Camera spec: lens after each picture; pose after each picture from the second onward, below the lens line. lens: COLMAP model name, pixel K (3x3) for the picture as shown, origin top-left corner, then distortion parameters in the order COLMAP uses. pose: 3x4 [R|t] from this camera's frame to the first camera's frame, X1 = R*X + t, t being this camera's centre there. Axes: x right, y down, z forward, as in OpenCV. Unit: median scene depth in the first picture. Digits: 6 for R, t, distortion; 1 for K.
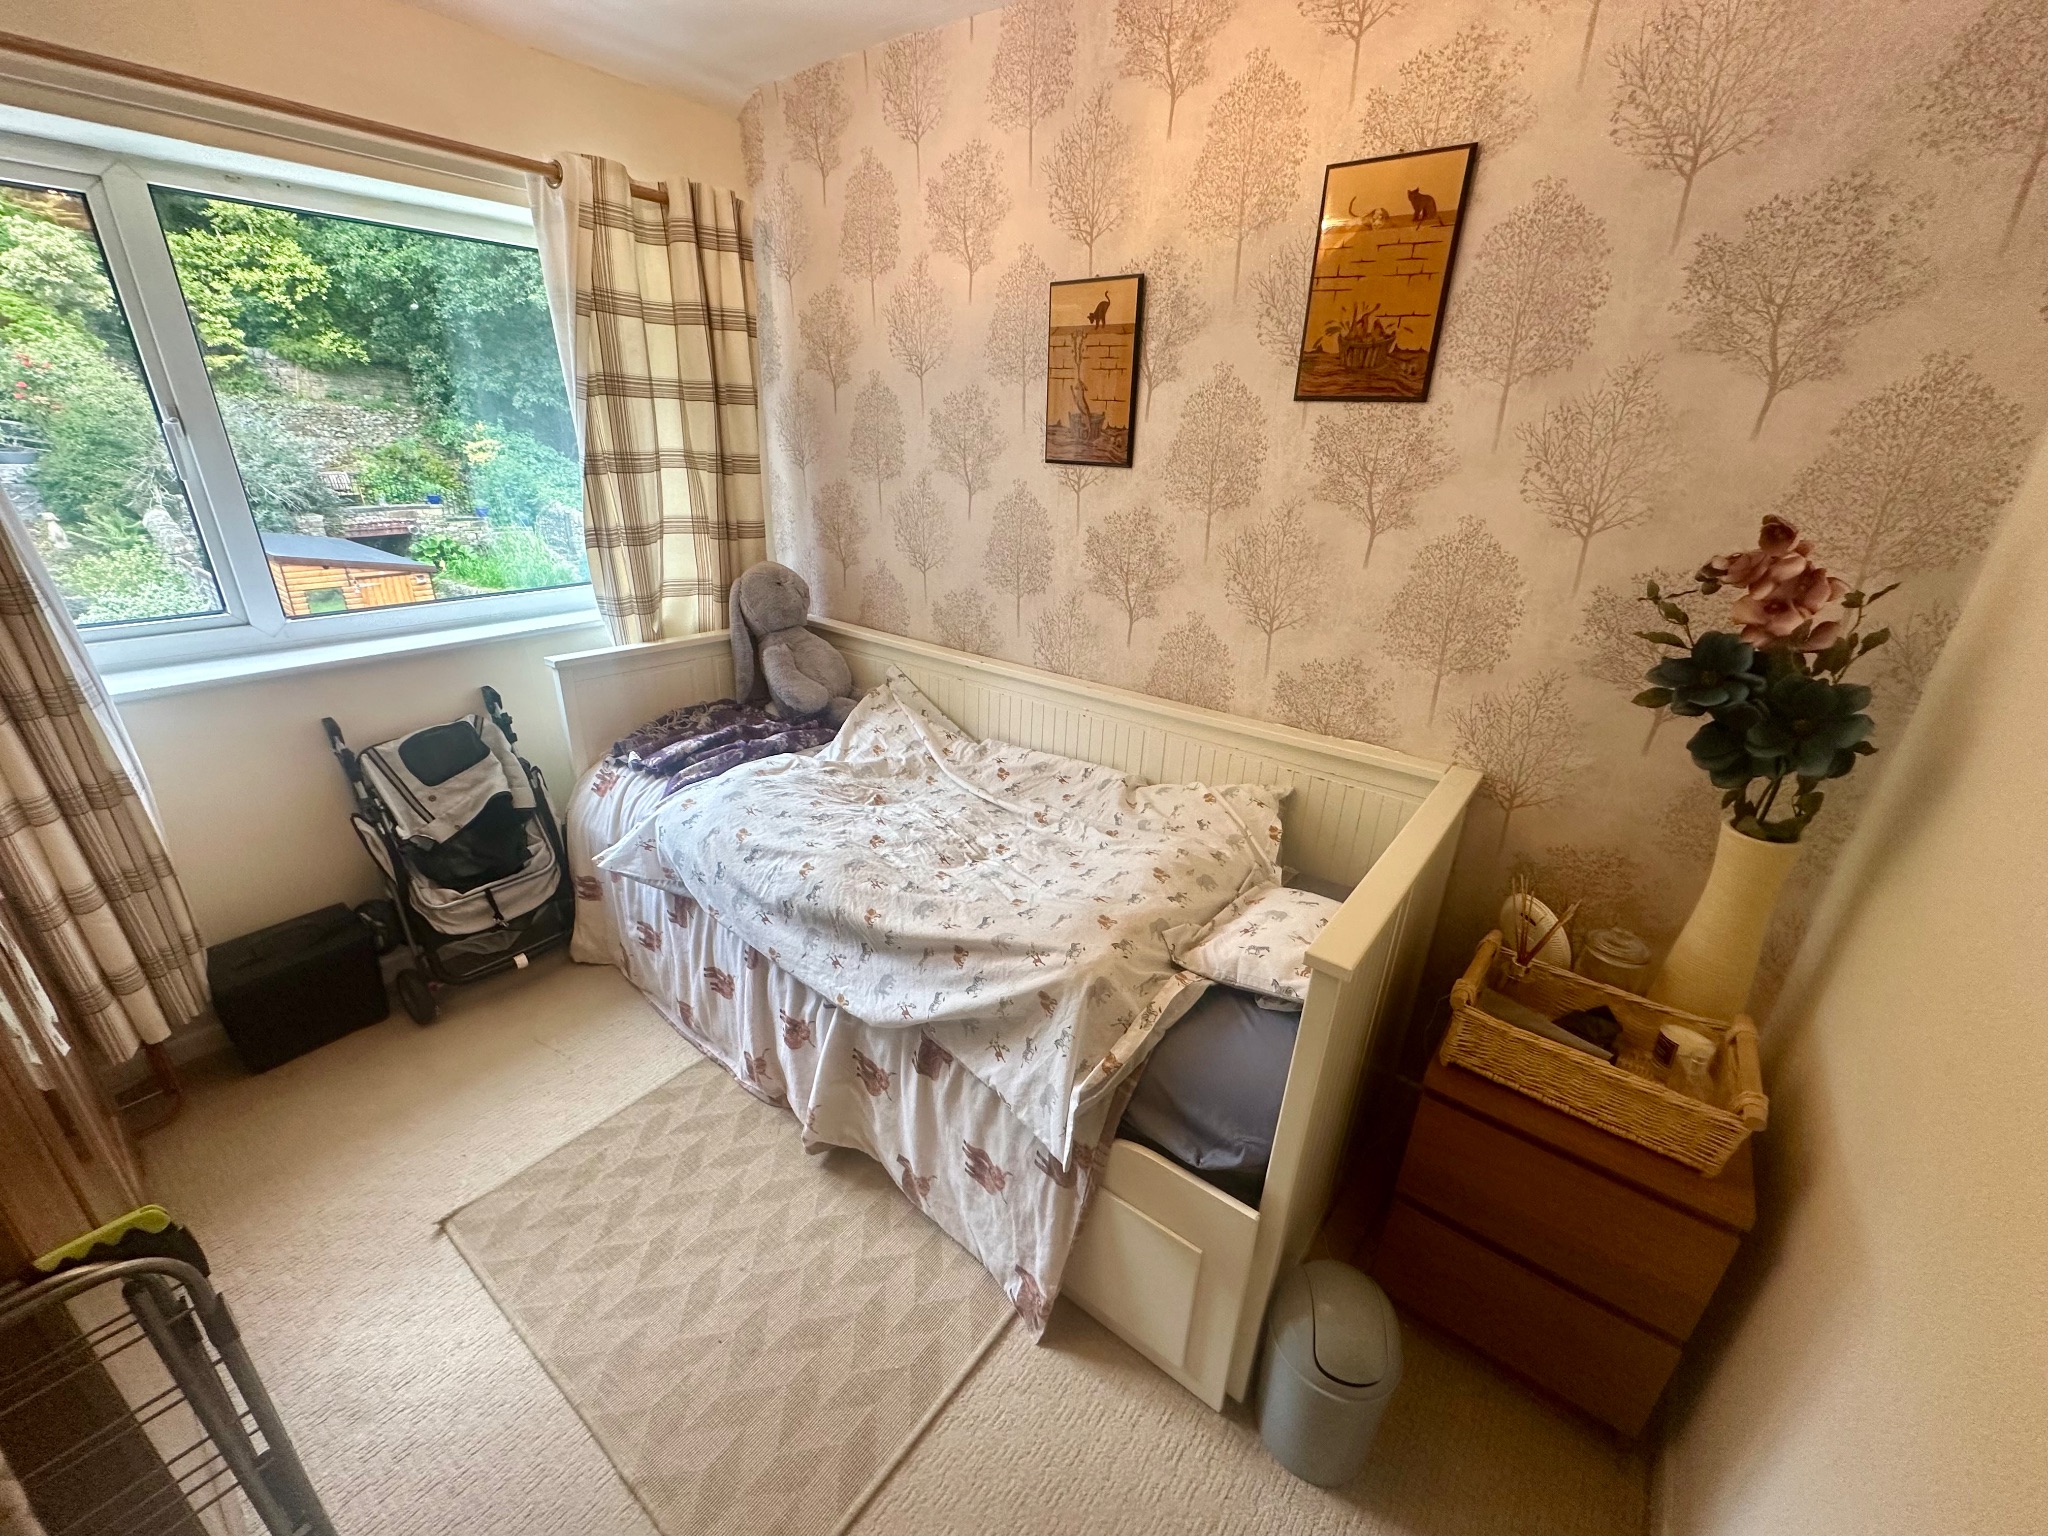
lens RADIAL K [[817.2, 0, 1015.5], [0, 817.2, 762.8], [0, 0, 1]] dist [-0.000861, -0.000051]
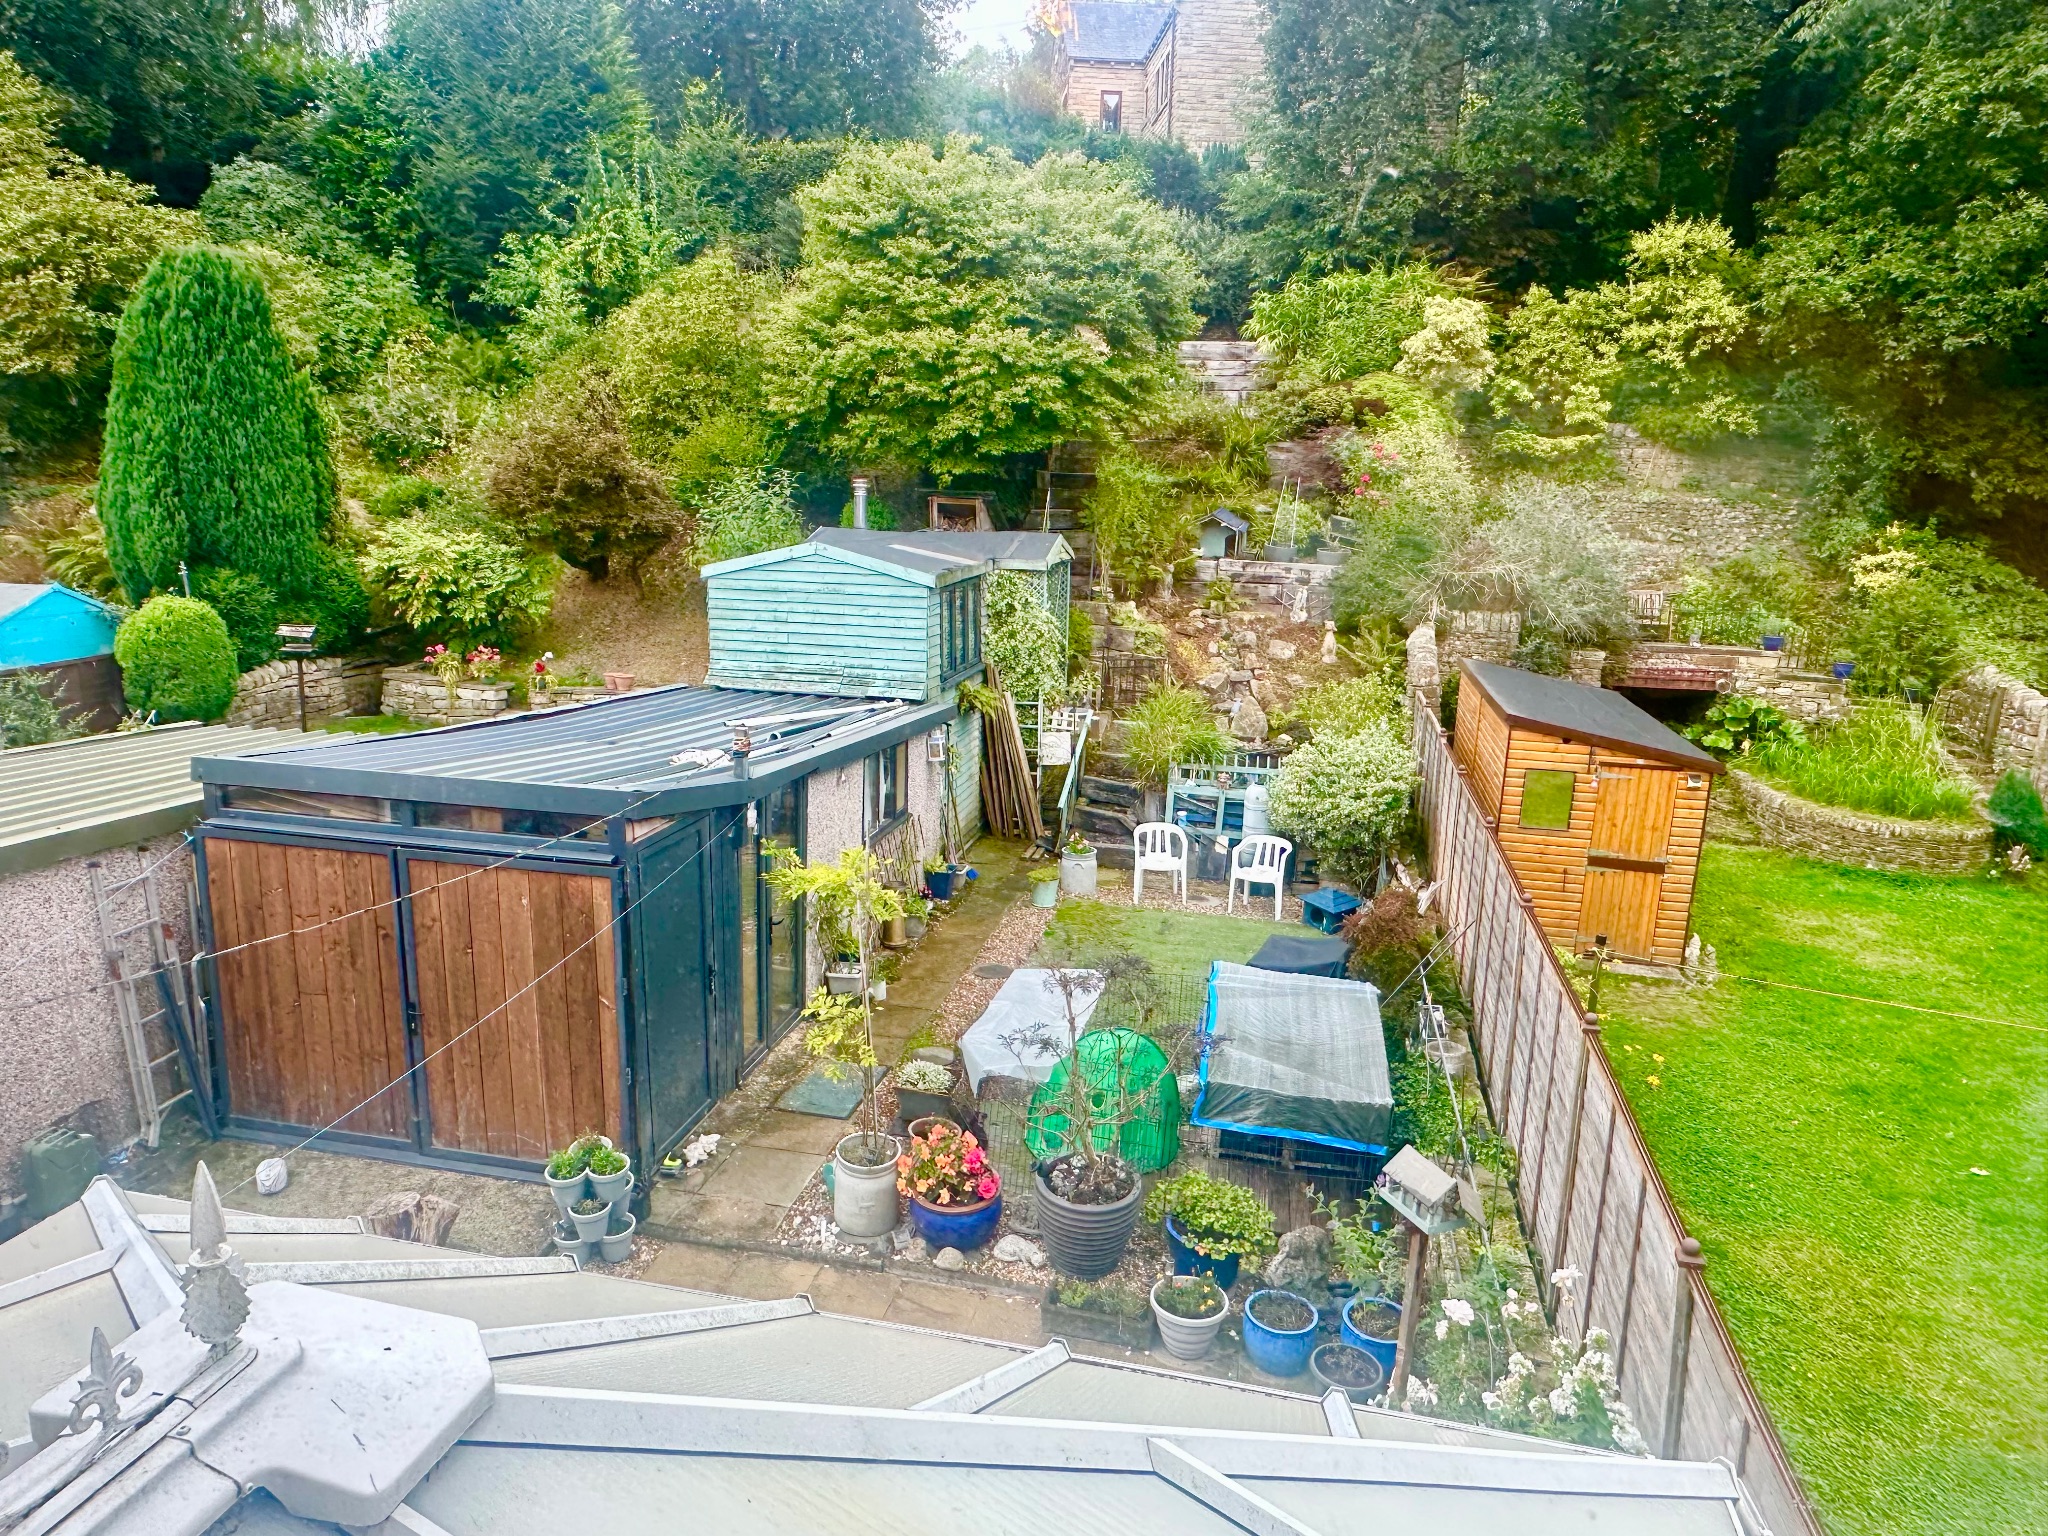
lens RADIAL K [[1326.2, 0, 1017.6], [0, 1326.2, 770.0], [0, 0, 1]] dist [0.003184, 0.002006]
pose [[0.436092, 0.178575, -0.882006, -0.067752], [-0.354299, 0.935025, 0.014133, -0.048585], [0.827222, 0.306331, 0.471026, 0.098181]]
